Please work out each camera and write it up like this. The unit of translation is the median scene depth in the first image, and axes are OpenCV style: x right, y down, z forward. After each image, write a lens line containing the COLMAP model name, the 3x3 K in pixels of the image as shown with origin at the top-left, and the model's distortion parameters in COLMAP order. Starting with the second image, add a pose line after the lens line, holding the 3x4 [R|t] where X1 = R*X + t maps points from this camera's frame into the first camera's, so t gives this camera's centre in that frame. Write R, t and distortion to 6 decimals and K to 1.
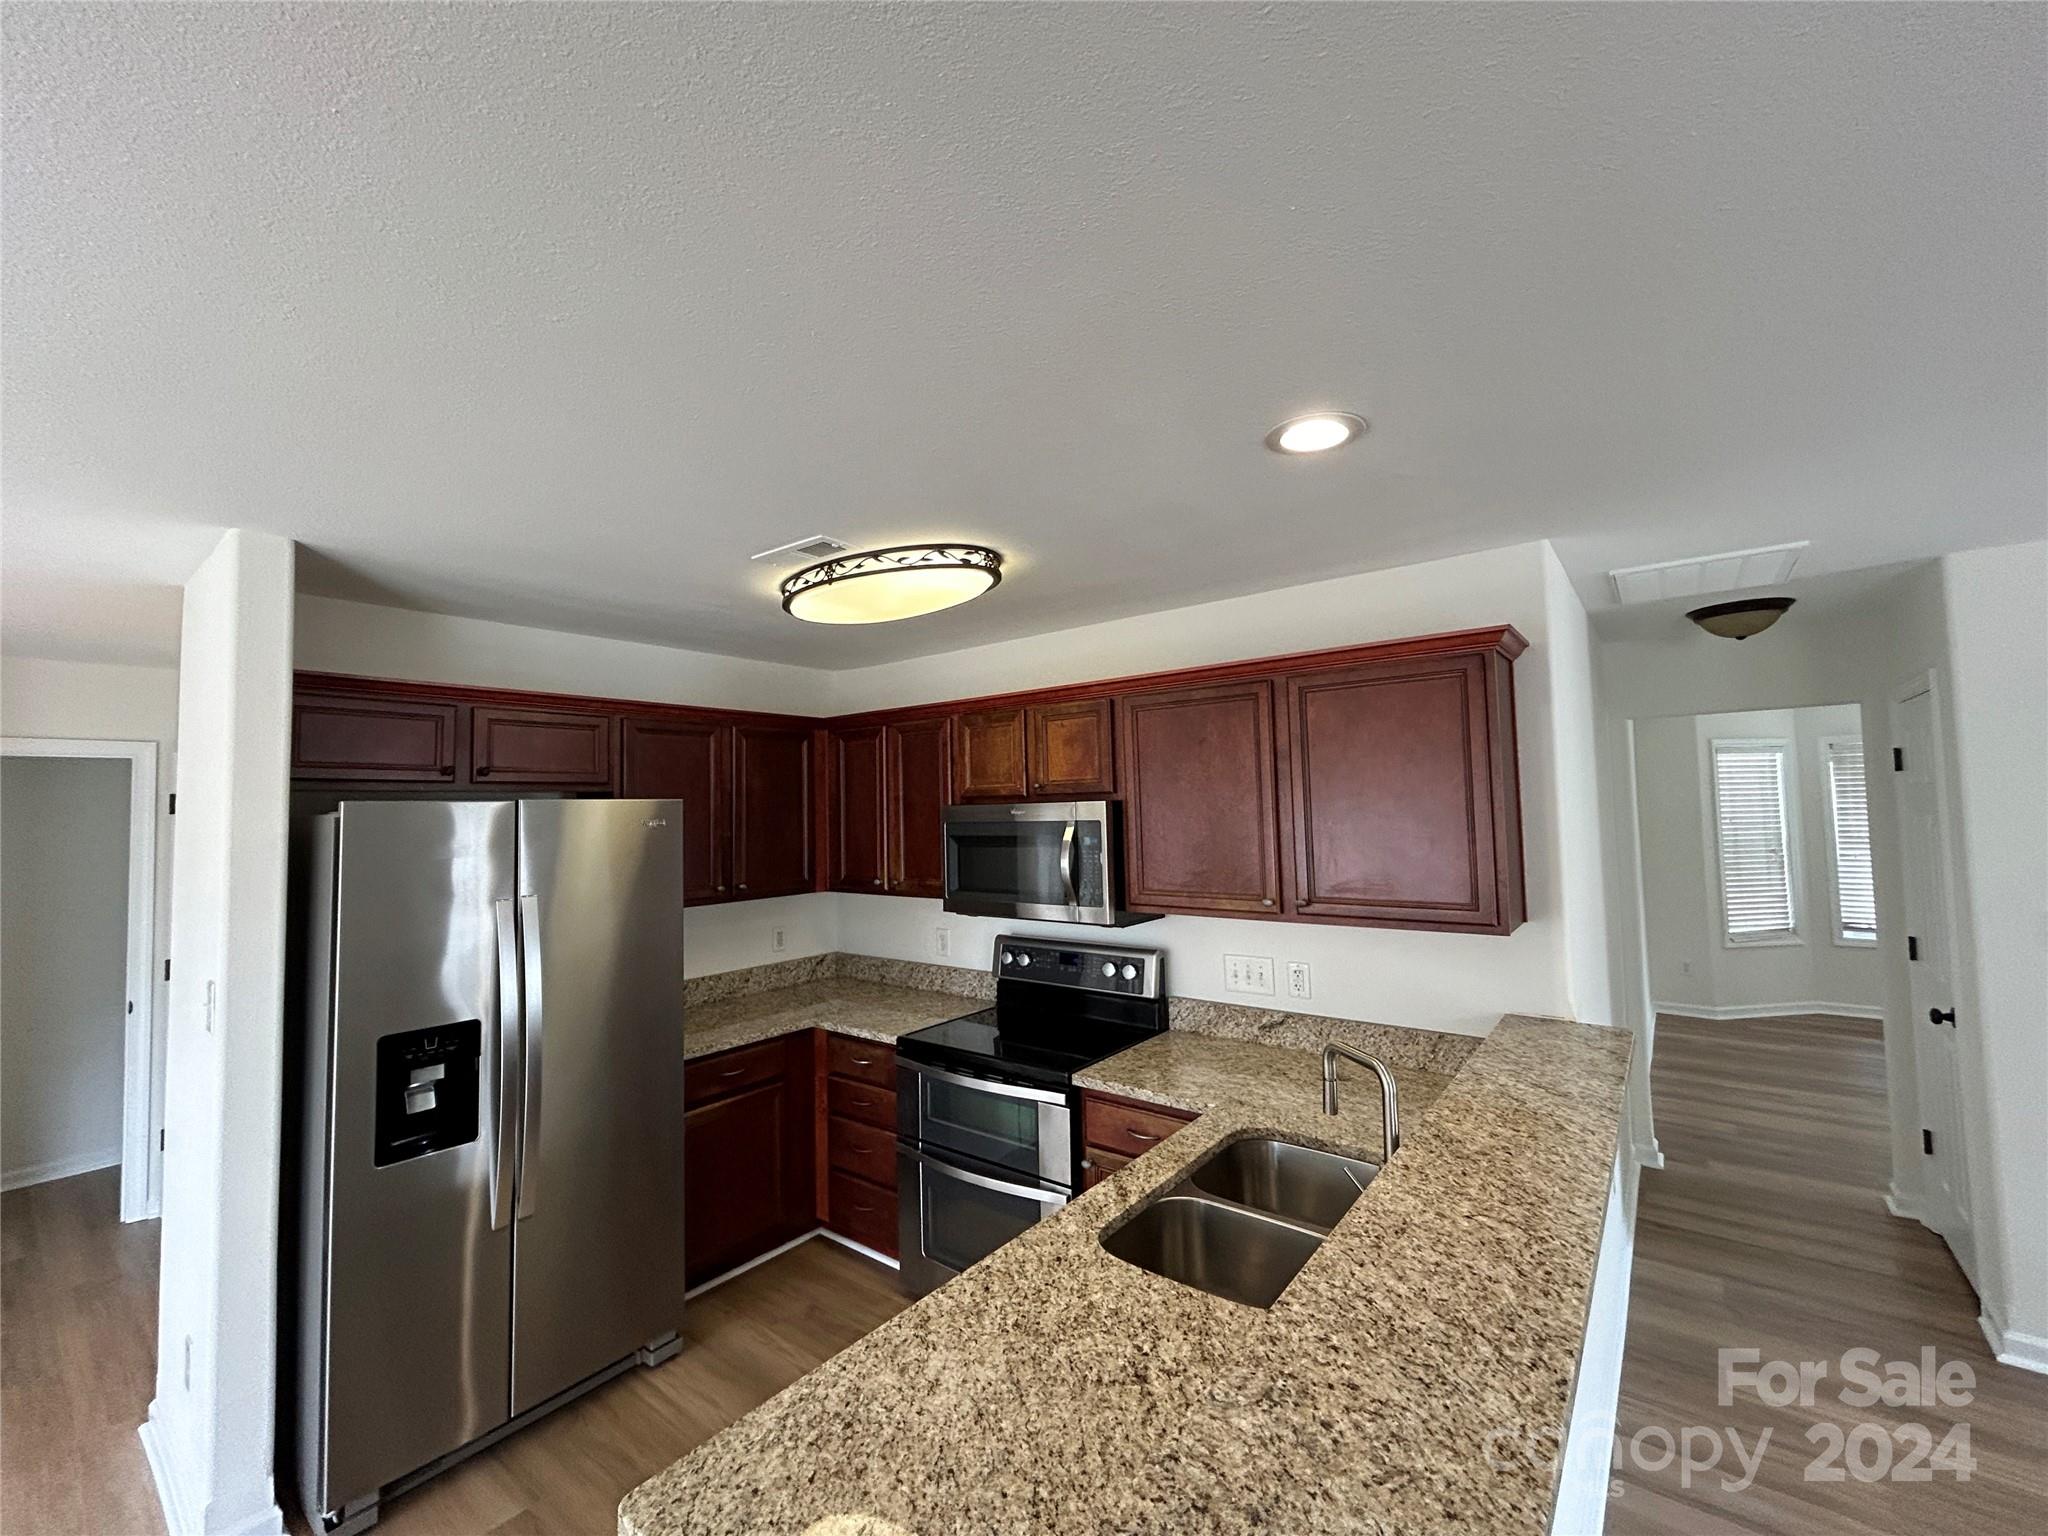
lens RADIAL K [[830.3, 0, 1021.8], [0, 830.3, 765.4], [0, 0, 1]] dist [-0.002659, 0.000555]
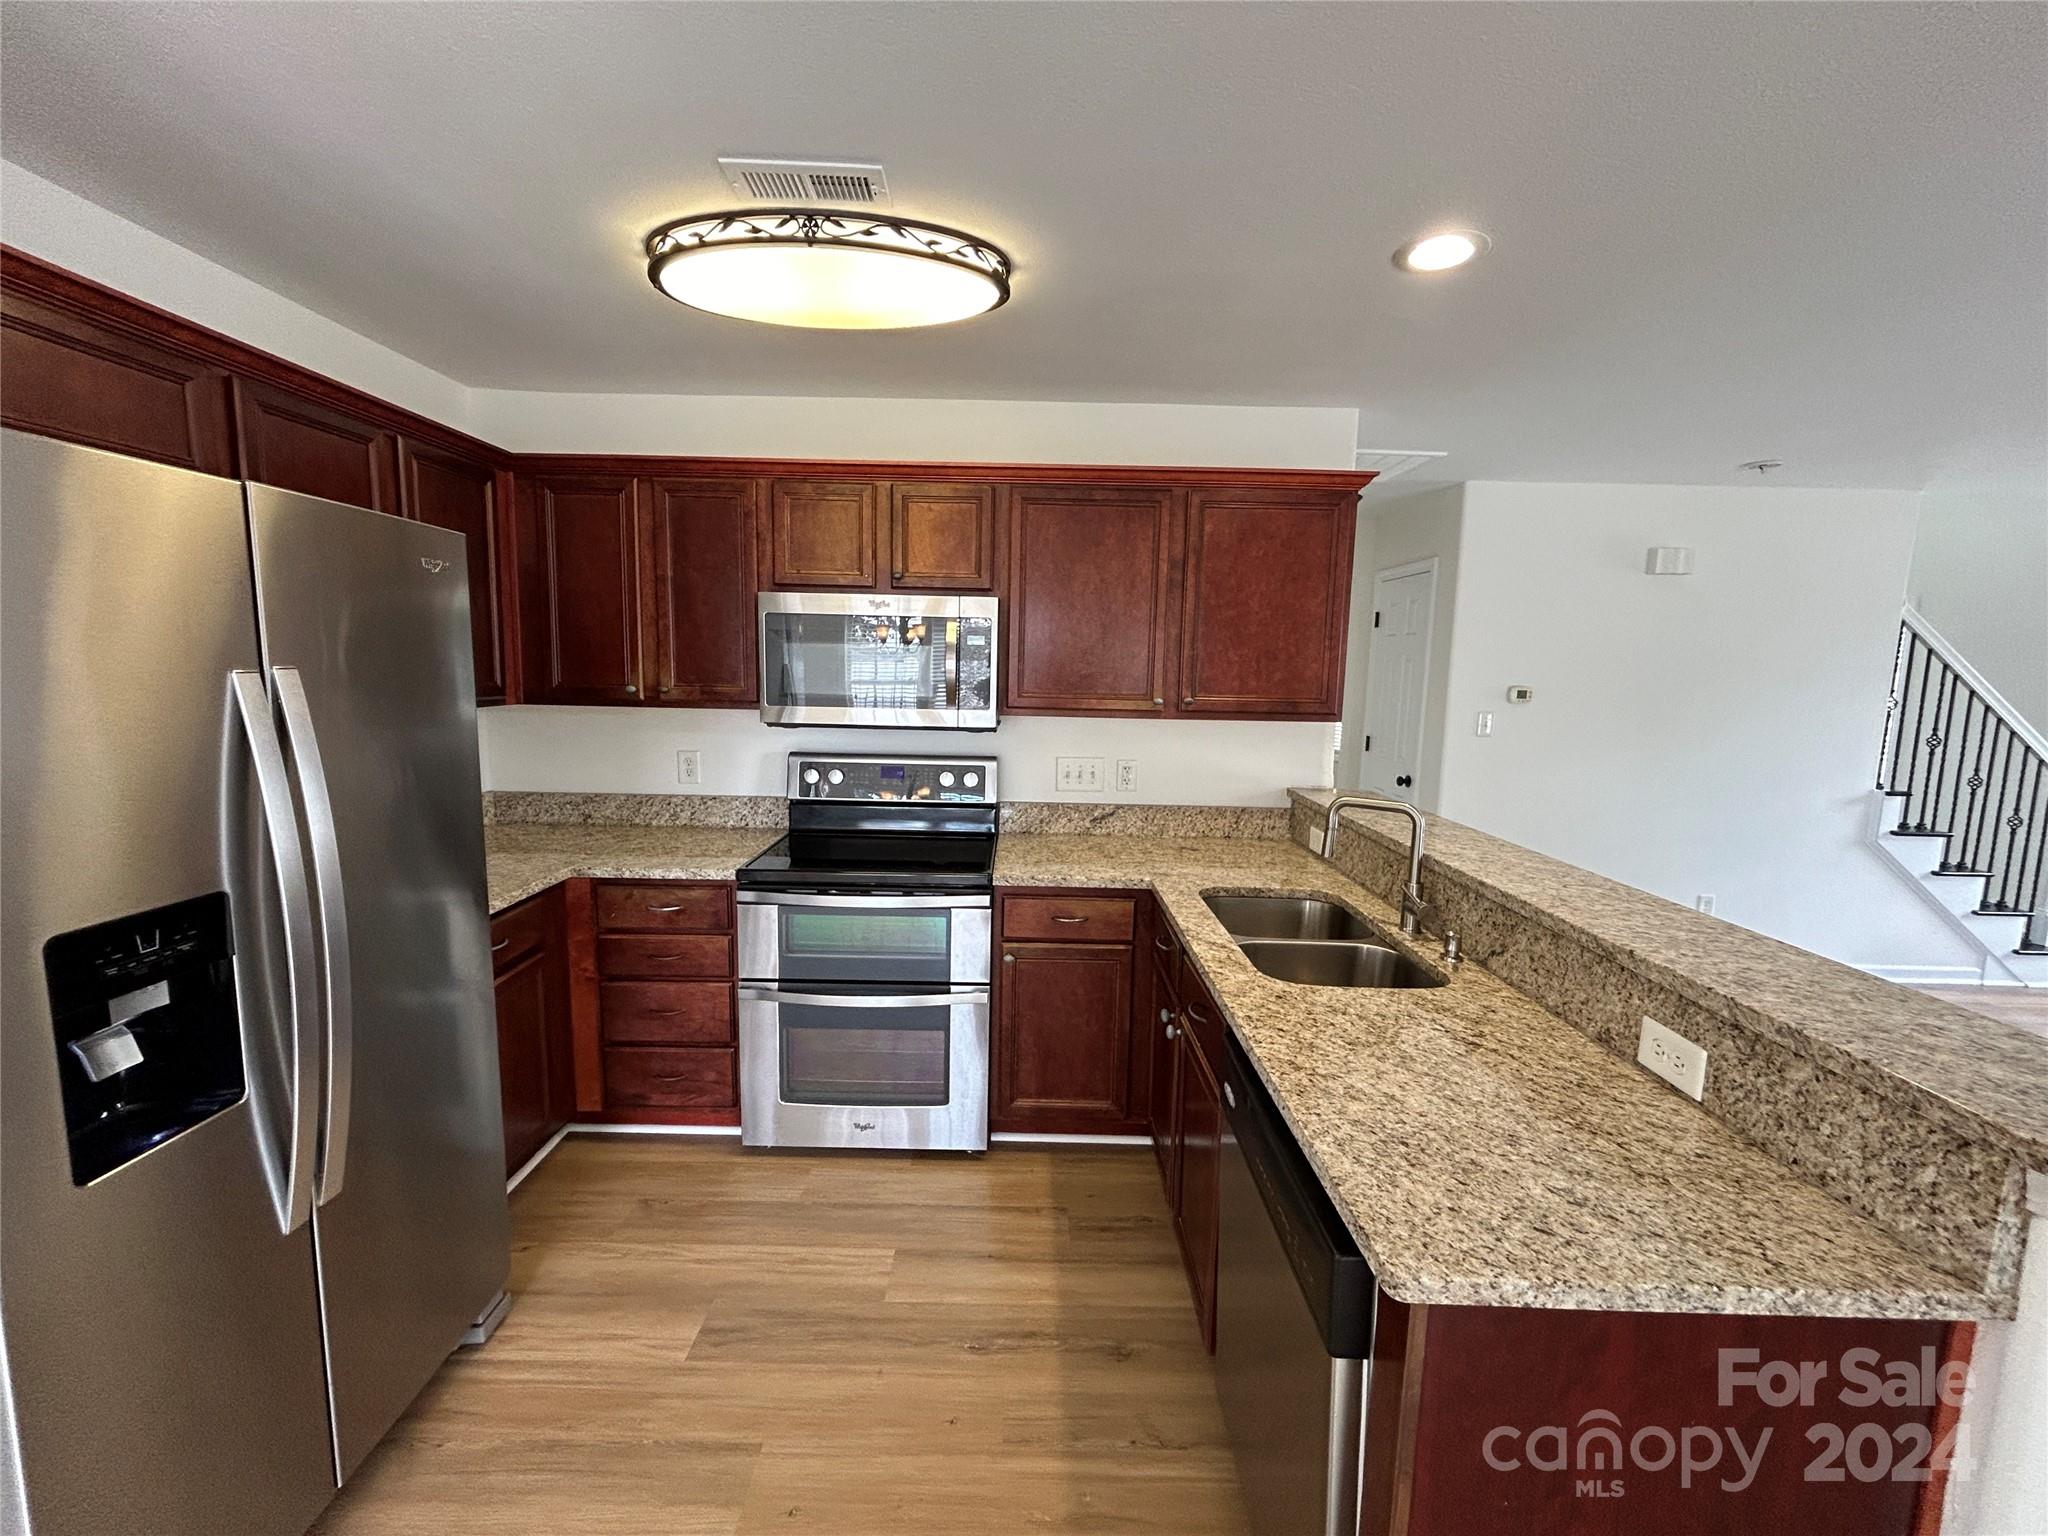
lens RADIAL K [[830.3, 0, 1017.1], [0, 830.3, 766.5], [0, 0, 1]] dist [-0.002659, 0.000555]
pose [[0.785307, -0.037753, 0.617955, -0.520330], [-0.073352, 0.985435, 0.153420, 0.094893], [-0.614746, -0.165810, 0.771100, 0.254373]]
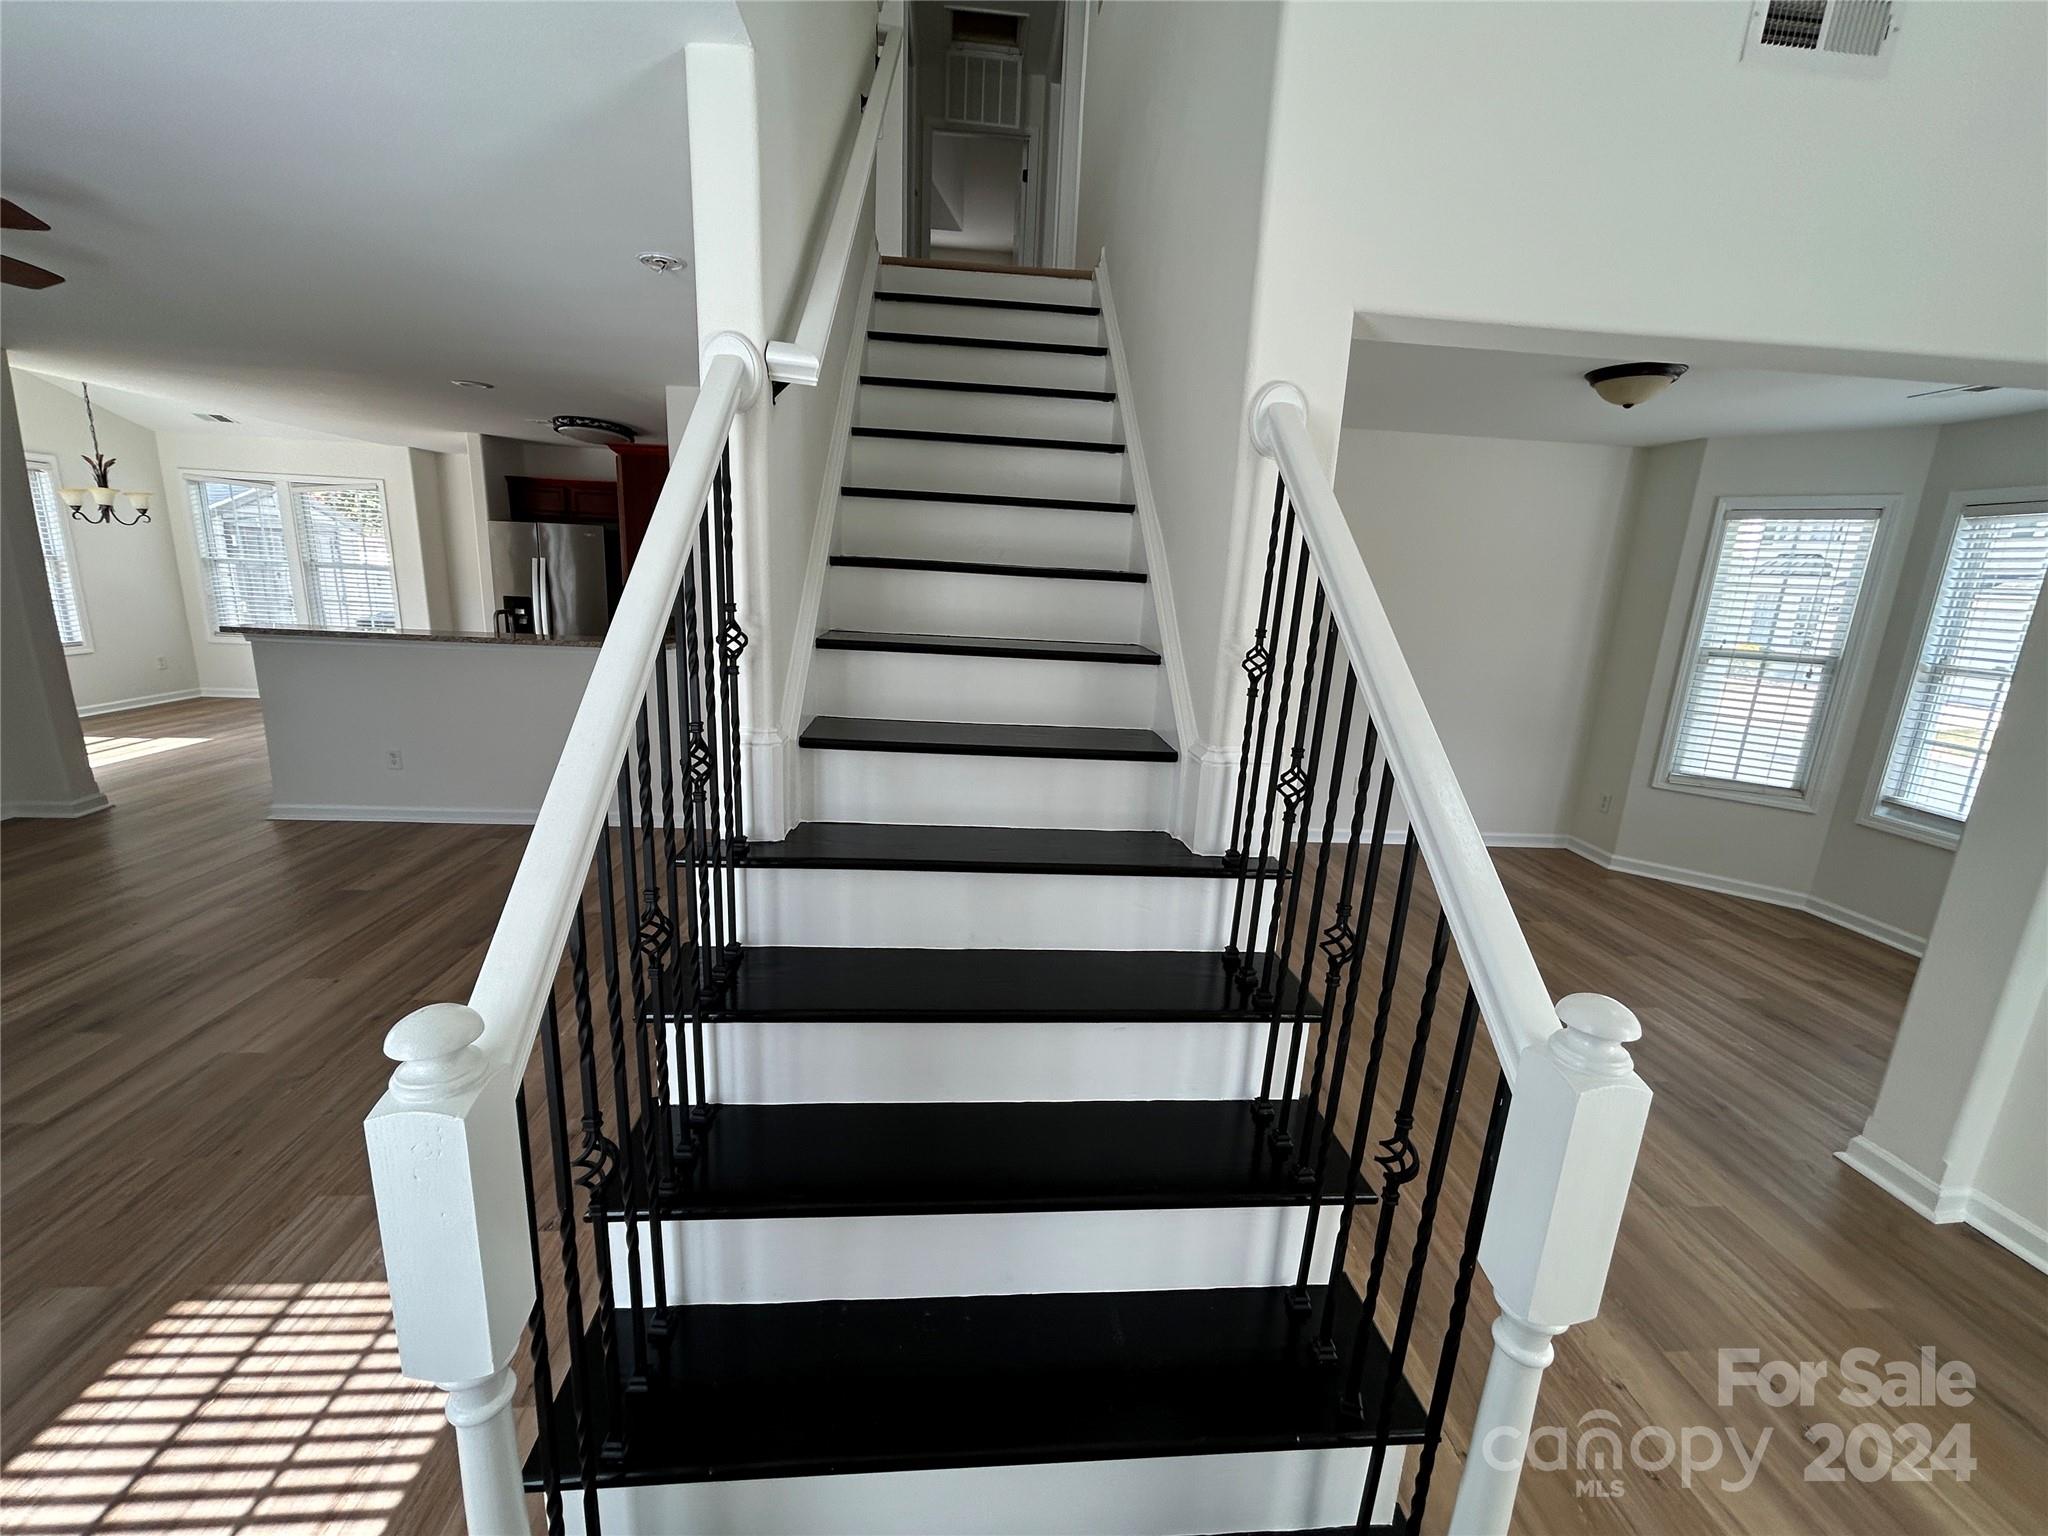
lens RADIAL K [[830.3, 0, 1018.9], [0, 830.3, 765.2], [0, 0, 1]] dist [-0.002659, 0.000555]
pose [[0.670559, 0.223442, -0.707406, 2.516211], [-0.020450, 0.958768, 0.283453, -0.001079], [0.741574, -0.175606, 0.647480, 0.220184]]
